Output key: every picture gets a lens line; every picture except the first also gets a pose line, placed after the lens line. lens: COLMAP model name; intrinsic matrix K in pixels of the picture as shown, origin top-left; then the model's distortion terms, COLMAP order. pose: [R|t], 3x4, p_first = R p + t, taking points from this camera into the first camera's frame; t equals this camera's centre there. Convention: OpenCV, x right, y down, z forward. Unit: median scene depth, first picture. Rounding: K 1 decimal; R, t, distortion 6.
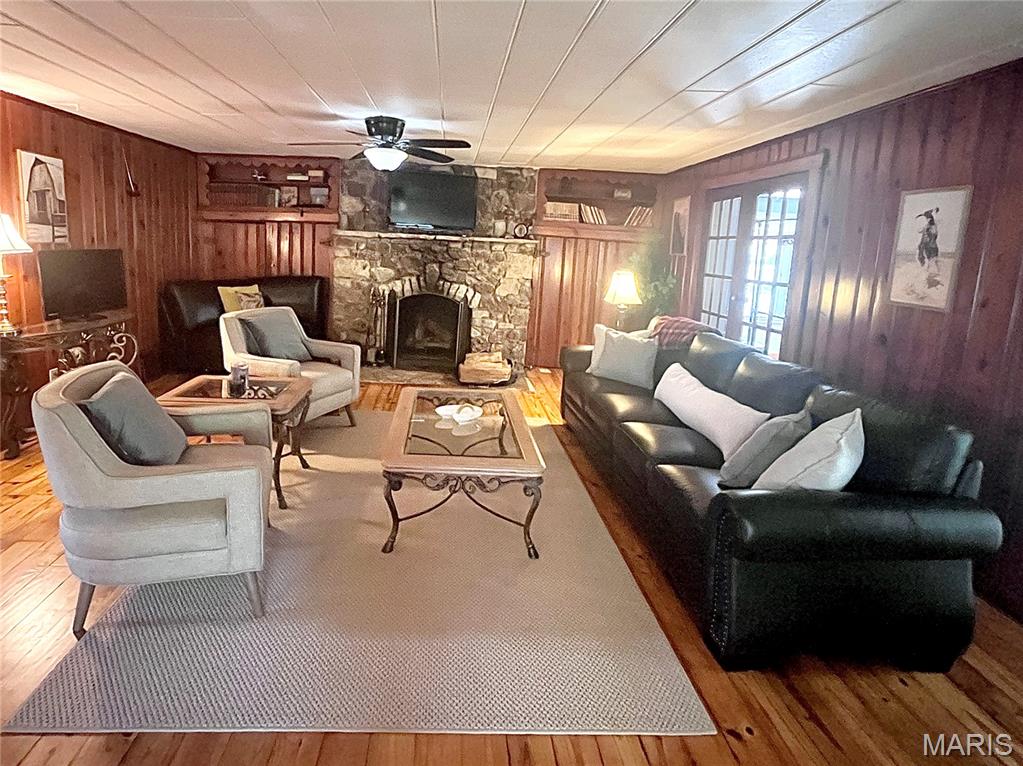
lens RADIAL K [[506.8, 0, 511.3], [0, 506.8, 336.3], [0, 0, 1]] dist [-0.001538, 0.000212]
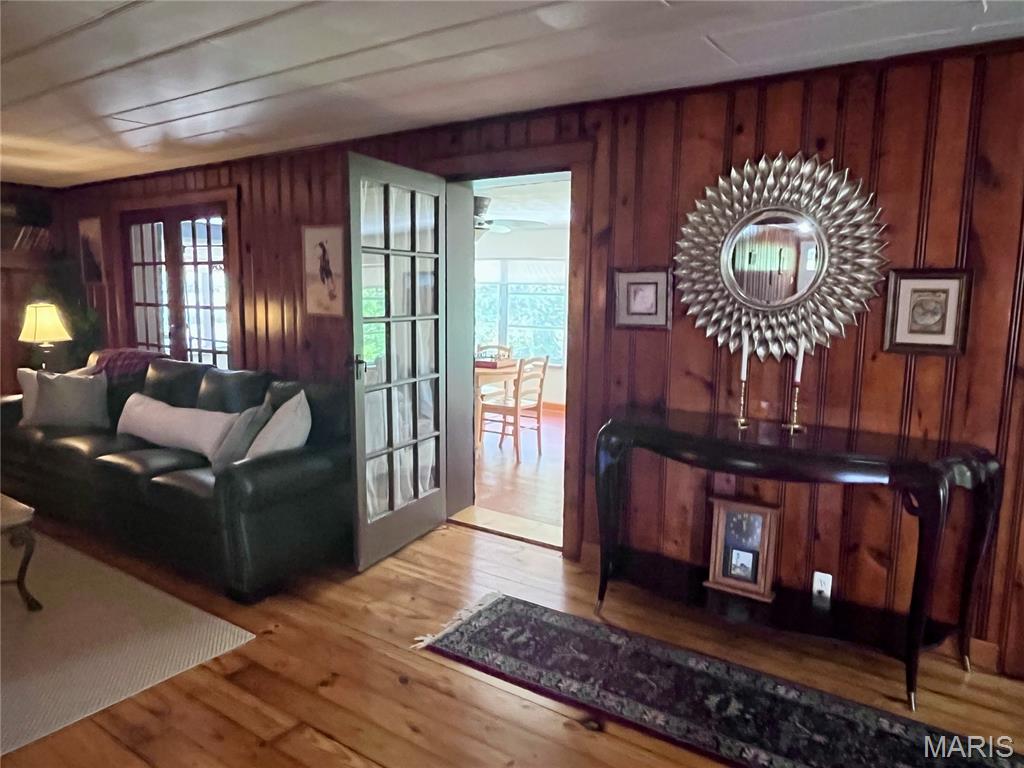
lens RADIAL K [[731.0, 0, 512.0], [0, 731.0, 384.0], [0, 0, 1]] dist [-0.006145, -0.004712]
pose [[0.605363, -0.131865, 0.784951, -0.321945], [0.154434, 0.986899, 0.046690, 0.080145], [-0.780824, 0.092959, 0.617796, -0.409597]]
